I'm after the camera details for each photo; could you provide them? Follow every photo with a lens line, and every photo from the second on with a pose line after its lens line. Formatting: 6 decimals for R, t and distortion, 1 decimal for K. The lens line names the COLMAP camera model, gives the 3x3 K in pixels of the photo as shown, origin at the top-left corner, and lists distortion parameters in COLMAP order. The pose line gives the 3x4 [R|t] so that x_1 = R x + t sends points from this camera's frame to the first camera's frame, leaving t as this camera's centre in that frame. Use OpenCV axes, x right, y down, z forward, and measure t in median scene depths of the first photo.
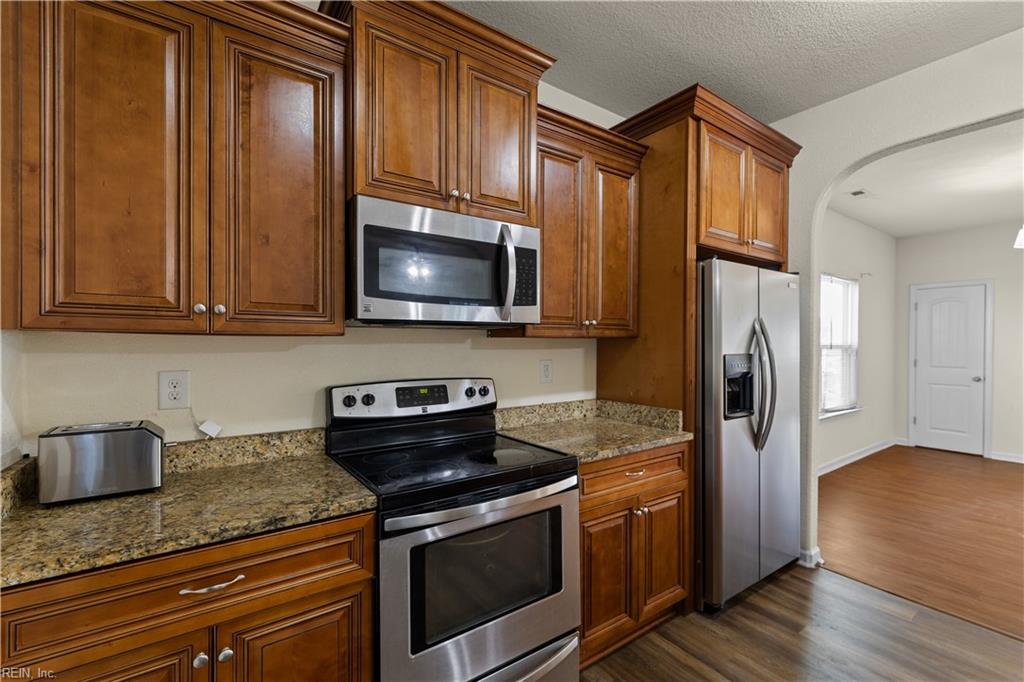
lens RADIAL K [[443.1, 0, 515.3], [0, 443.1, 349.2], [0, 0, 1]] dist [-0.001418, 0.000514]
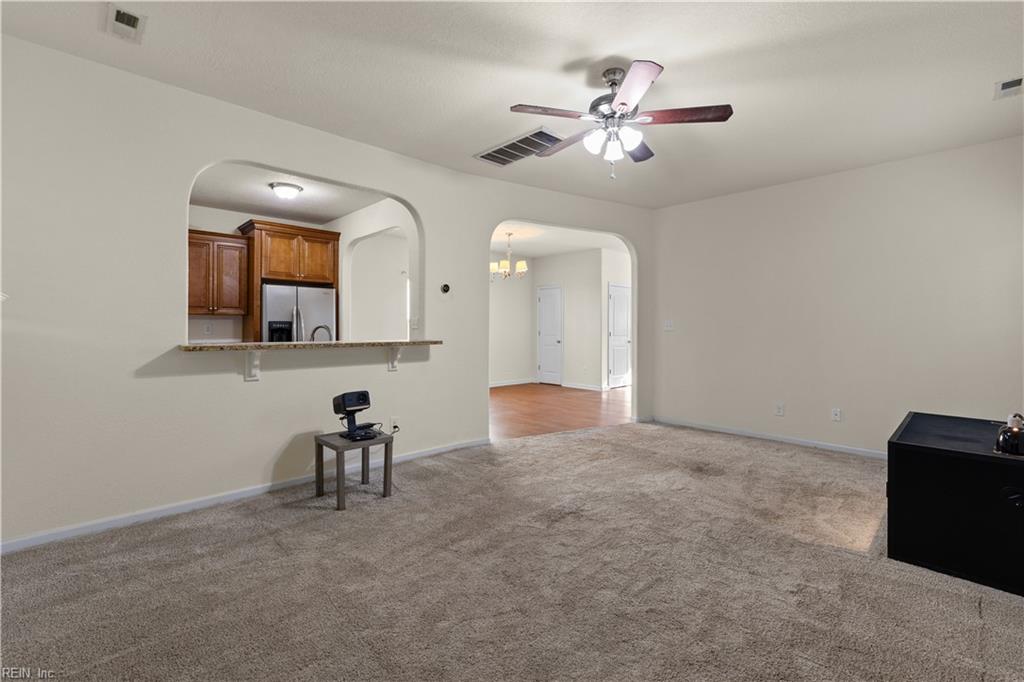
lens RADIAL K [[443.1, 0, 517.5], [0, 443.1, 326.0], [0, 0, 1]] dist [-0.001418, 0.000514]
pose [[0.986309, 0.001261, 0.164904, 1.586825], [0.001382, 0.999873, -0.015906, 0.088405], [-0.164903, 0.015917, 0.986181, -1.910916]]
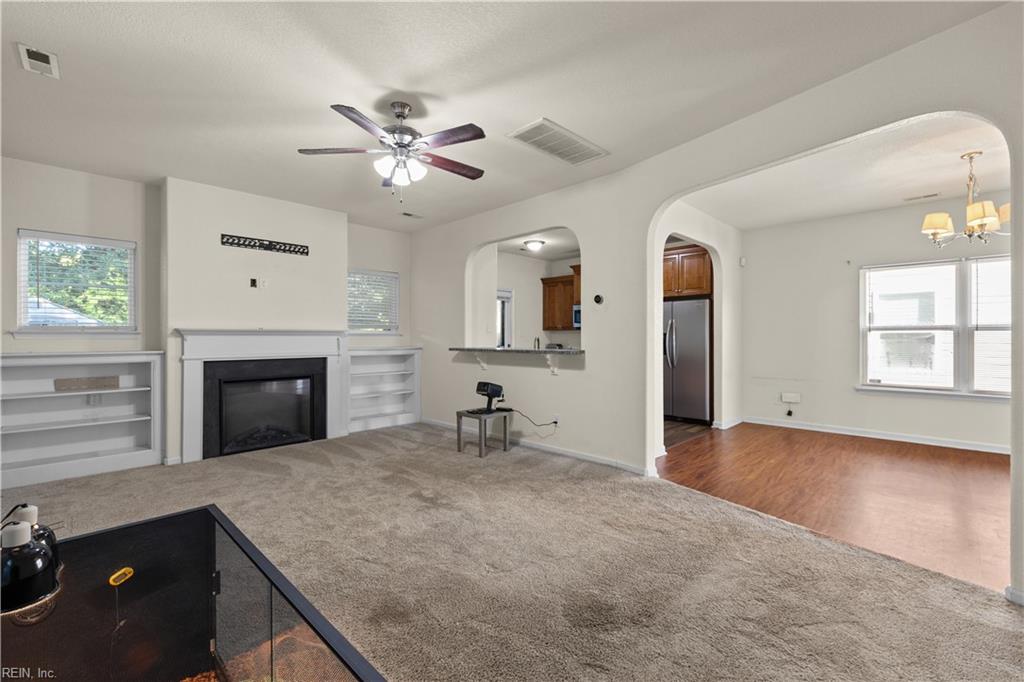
lens RADIAL K [[443.1, 0, 513.8], [0, 443.1, 336.1], [0, 0, 1]] dist [-0.001418, 0.000514]
pose [[0.179843, -0.007396, -0.983668, 3.612782], [-0.008820, 0.999919, -0.009131, 0.073510], [0.983656, 0.010318, 0.179763, -0.540989]]
